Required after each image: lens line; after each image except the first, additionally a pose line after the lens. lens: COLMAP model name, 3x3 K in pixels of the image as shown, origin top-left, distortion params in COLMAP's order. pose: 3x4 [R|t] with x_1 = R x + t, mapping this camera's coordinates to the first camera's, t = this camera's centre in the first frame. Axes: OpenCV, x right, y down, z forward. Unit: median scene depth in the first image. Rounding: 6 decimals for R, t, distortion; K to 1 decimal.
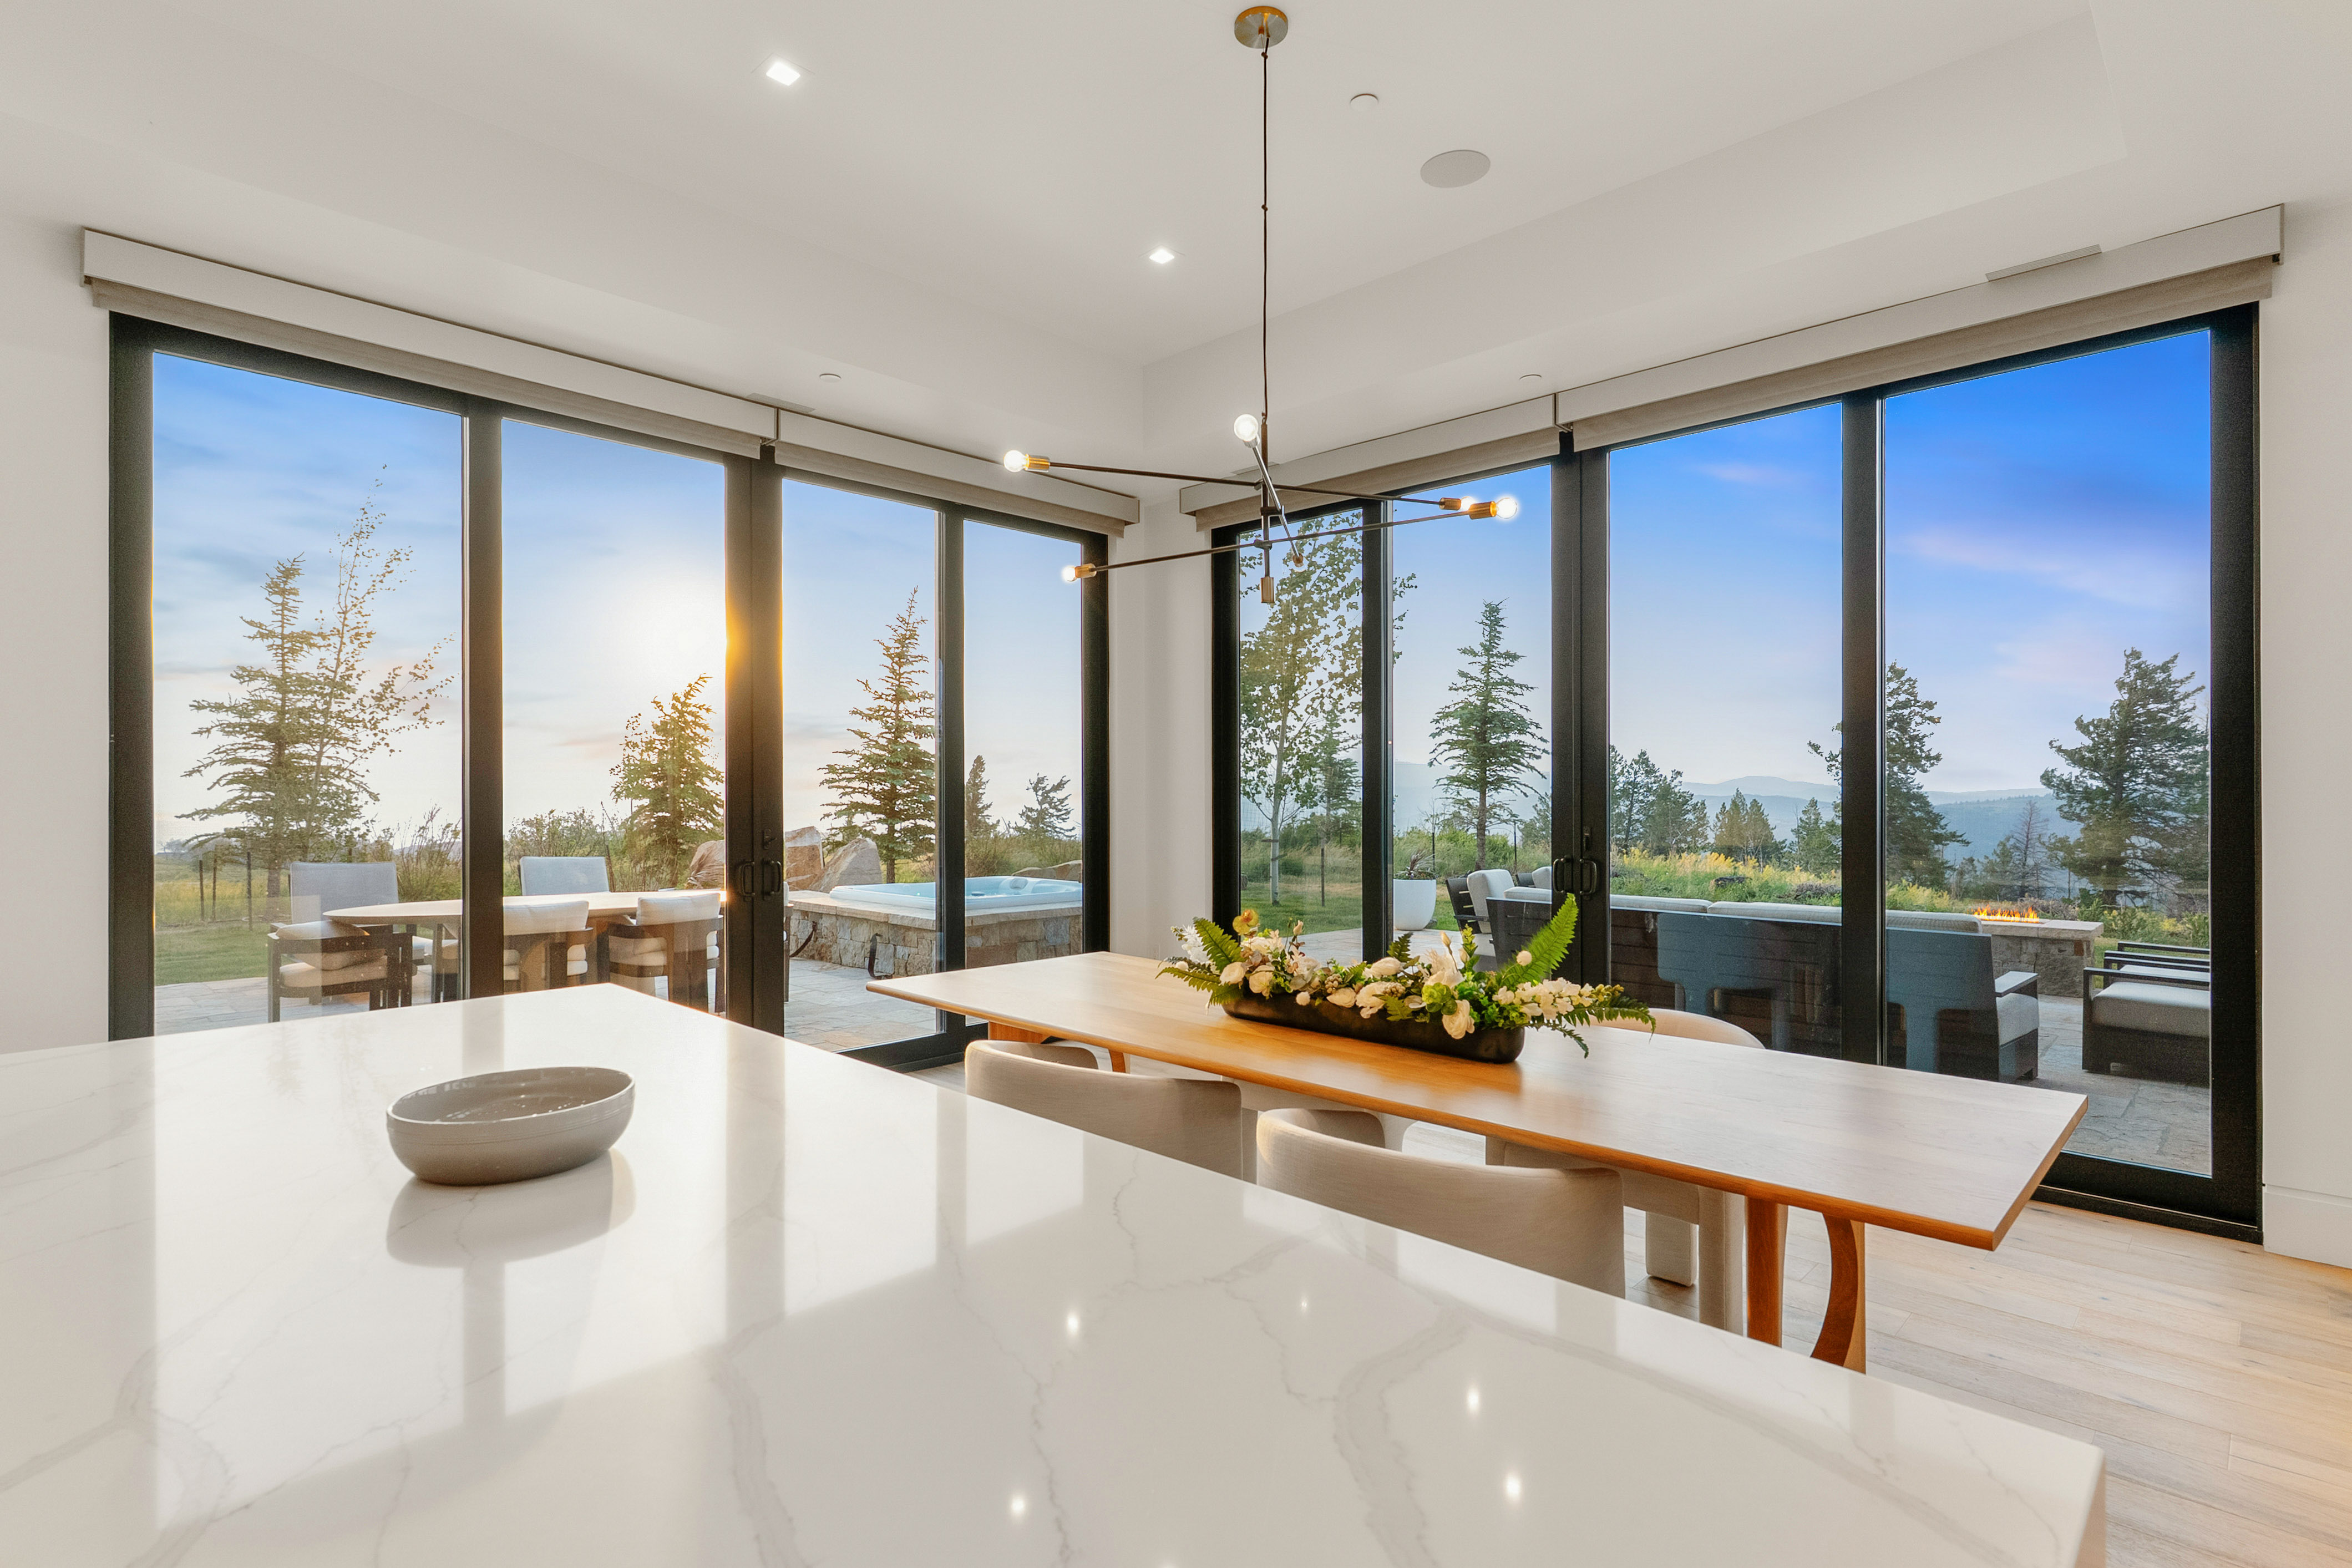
lens RADIAL K [[1120.7, 0, 1175.1], [0, 1120.7, 792.5], [0, 0, 1]] dist [0.001200, 0.000174]
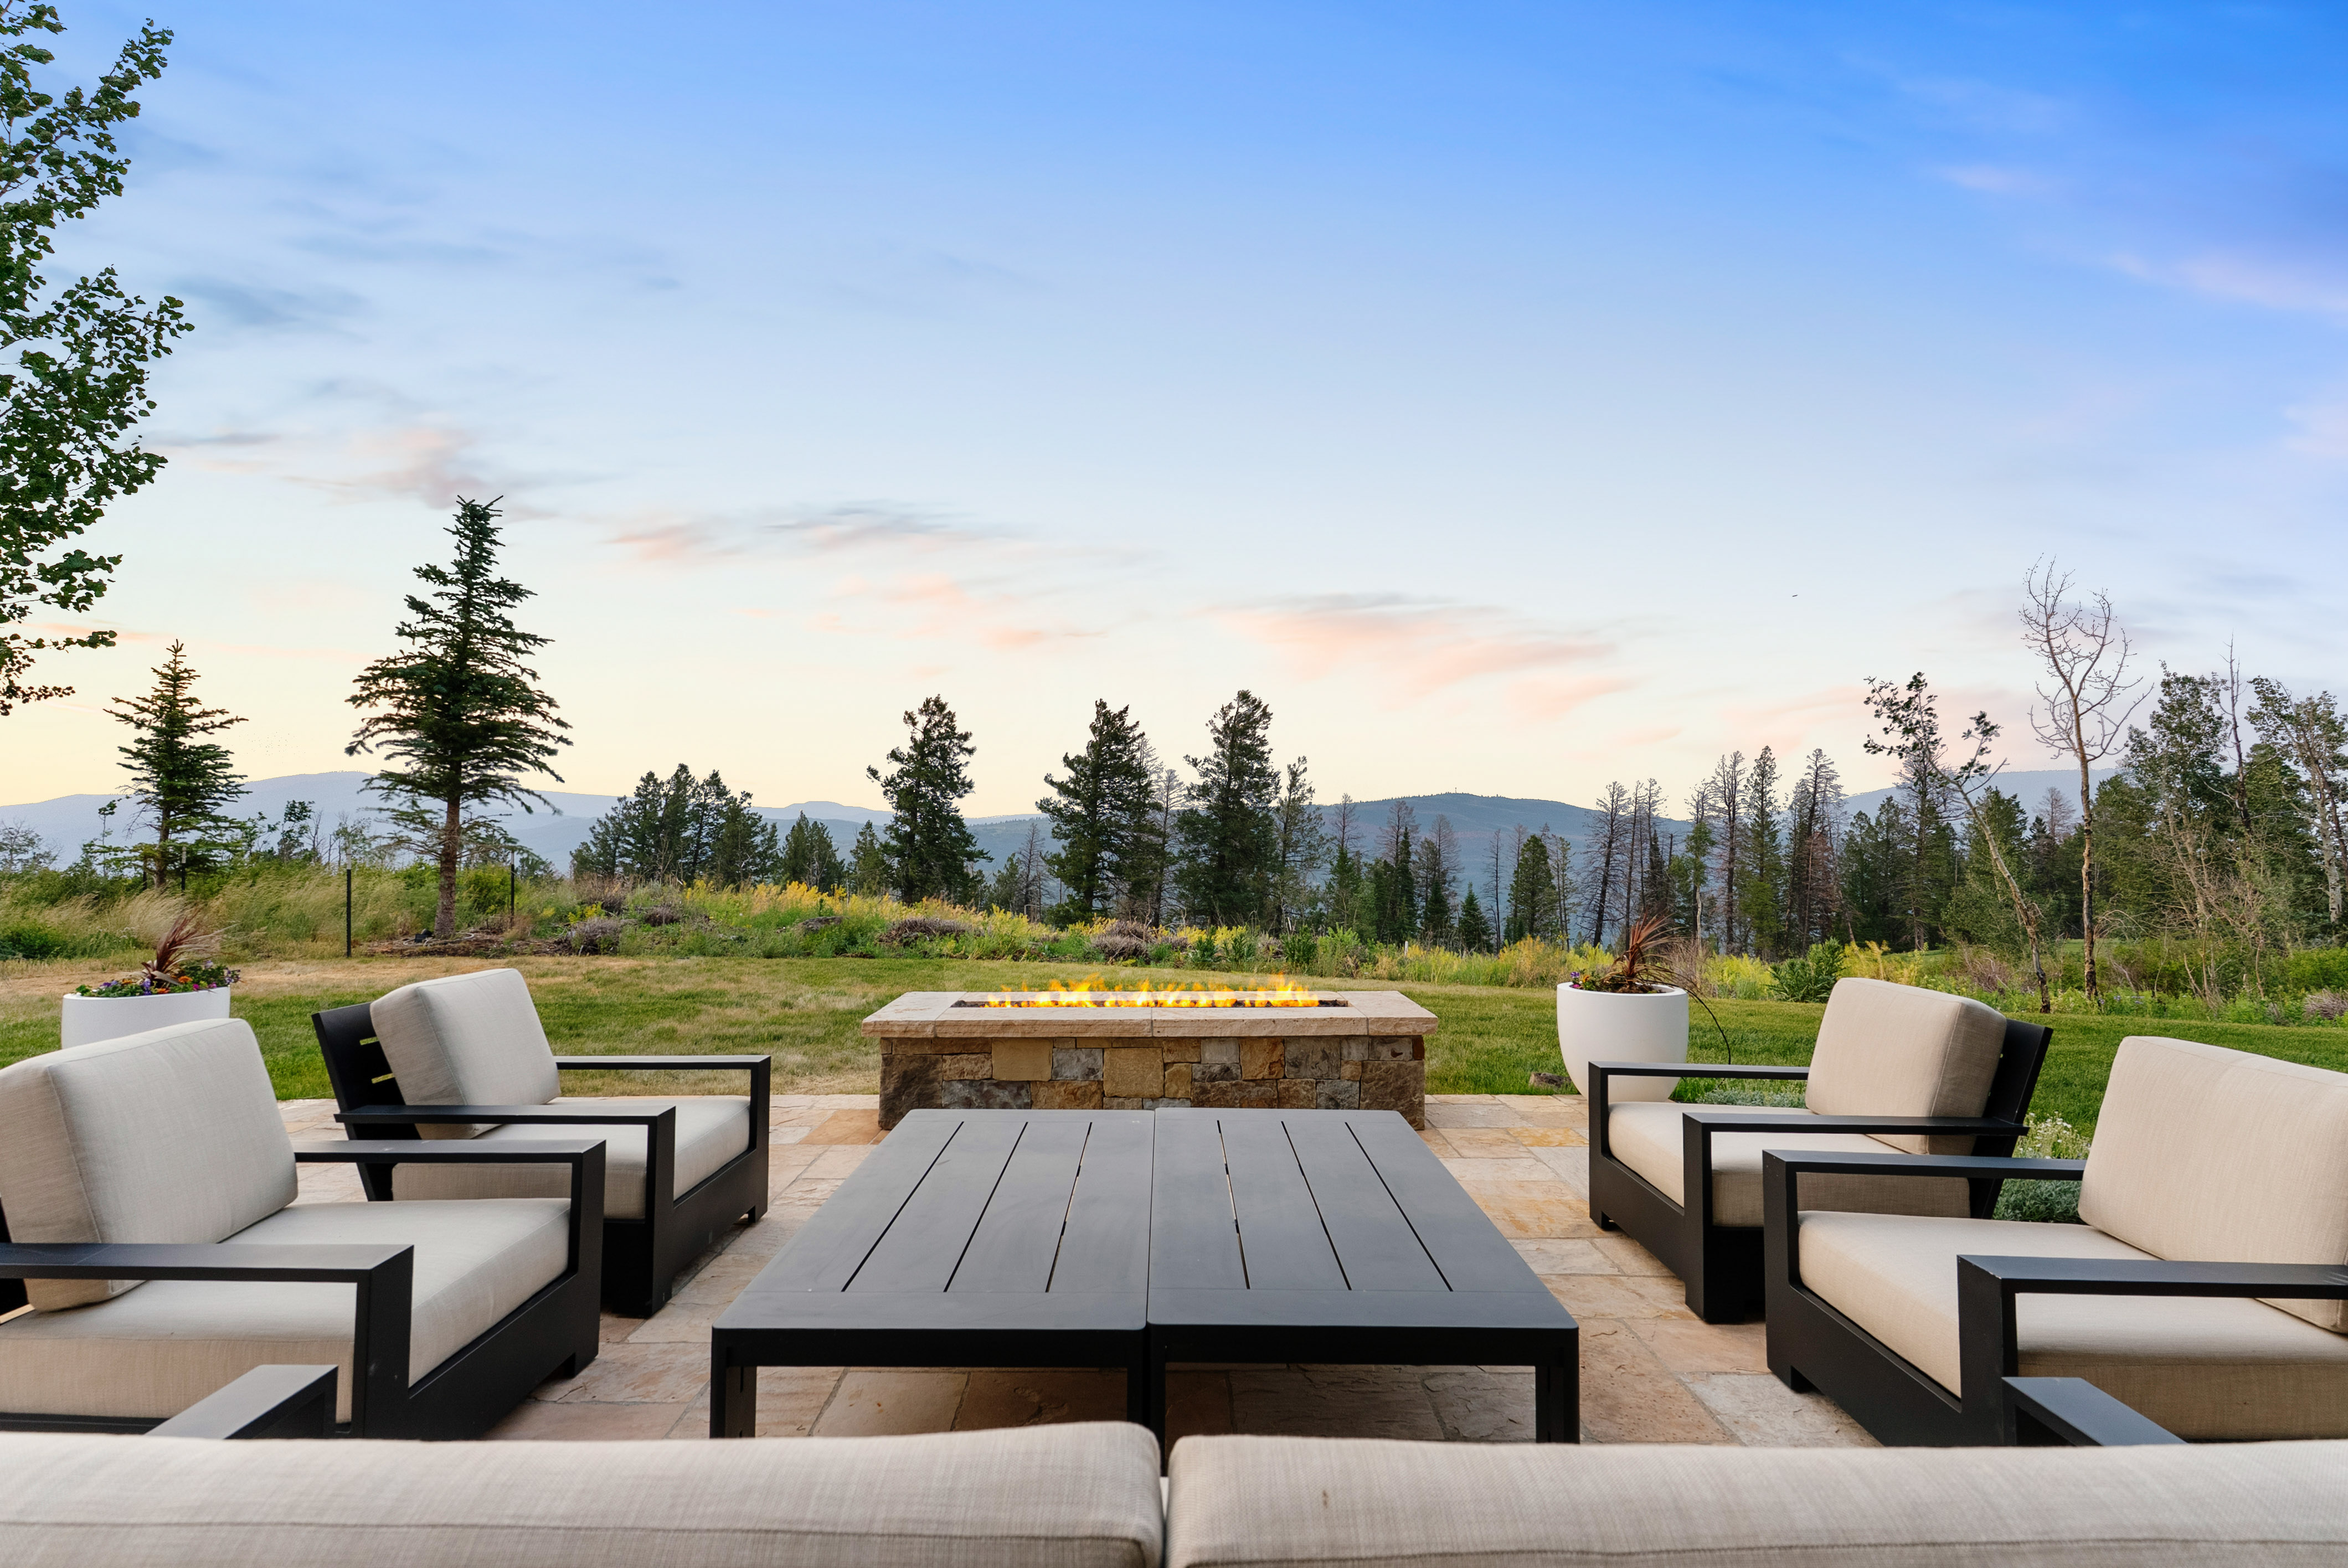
lens RADIAL K [[1118.8, 0, 1130.0], [0, 1118.8, 805.4], [0, 0, 1]] dist [0.001200, 0.000174]
pose [[0.730528, 0.009881, 0.682812, 0.039180], [-0.003388, 0.999935, -0.010845, 0.002252], [-0.682875, 0.005609, 0.730514, 0.092211]]
